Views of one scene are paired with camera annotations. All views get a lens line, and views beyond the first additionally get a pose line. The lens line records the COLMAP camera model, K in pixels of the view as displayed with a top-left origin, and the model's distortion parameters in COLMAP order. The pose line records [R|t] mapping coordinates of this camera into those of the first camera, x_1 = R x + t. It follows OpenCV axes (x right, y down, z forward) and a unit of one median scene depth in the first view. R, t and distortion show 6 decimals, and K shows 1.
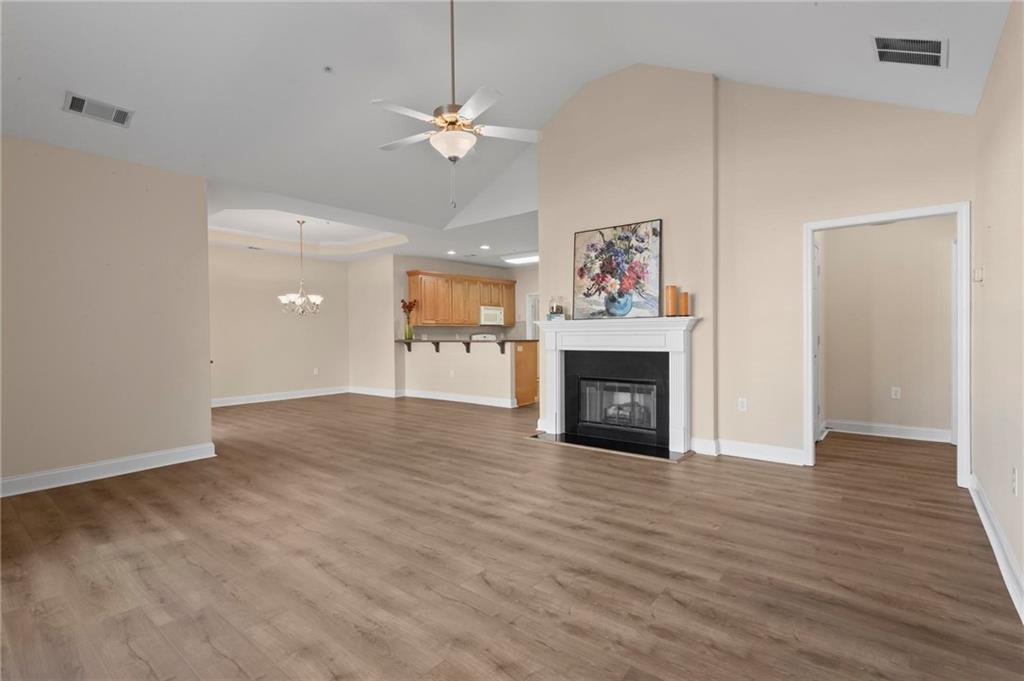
lens RADIAL K [[493.4, 0, 514.5], [0, 493.4, 337.8], [0, 0, 1]] dist [-0.003811, 0.002035]
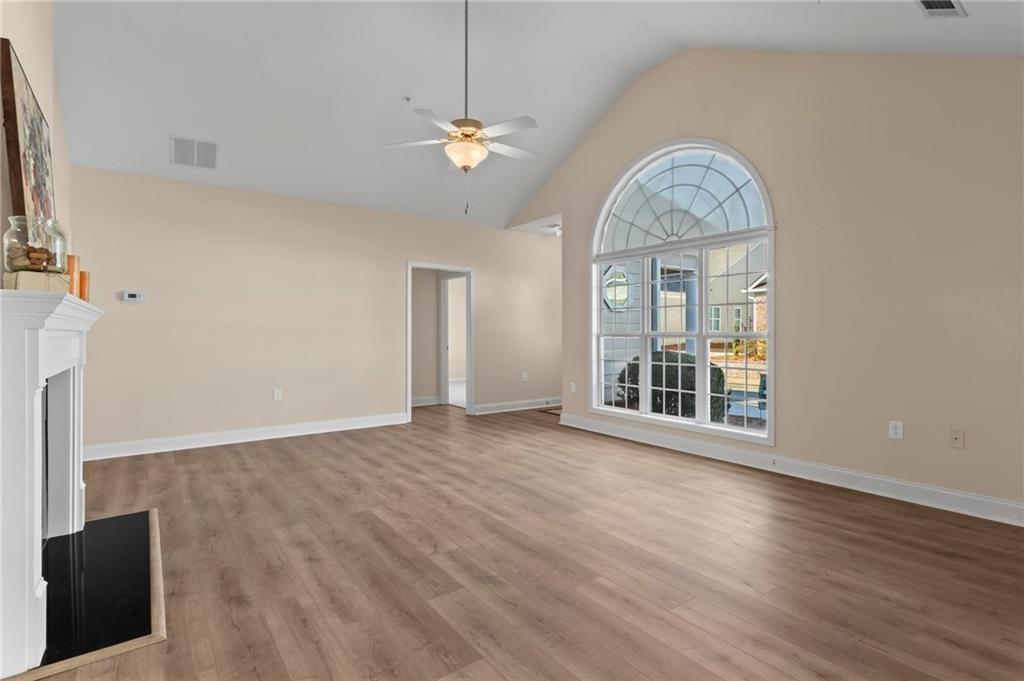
lens RADIAL K [[493.4, 0, 509.8], [0, 493.4, 336.3], [0, 0, 1]] dist [-0.003811, 0.002035]
pose [[-0.968496, 0.013944, 0.248640, -0.443391], [0.017208, 0.999792, 0.010961, -0.007435], [-0.248435, 0.014894, -0.968534, 1.877845]]
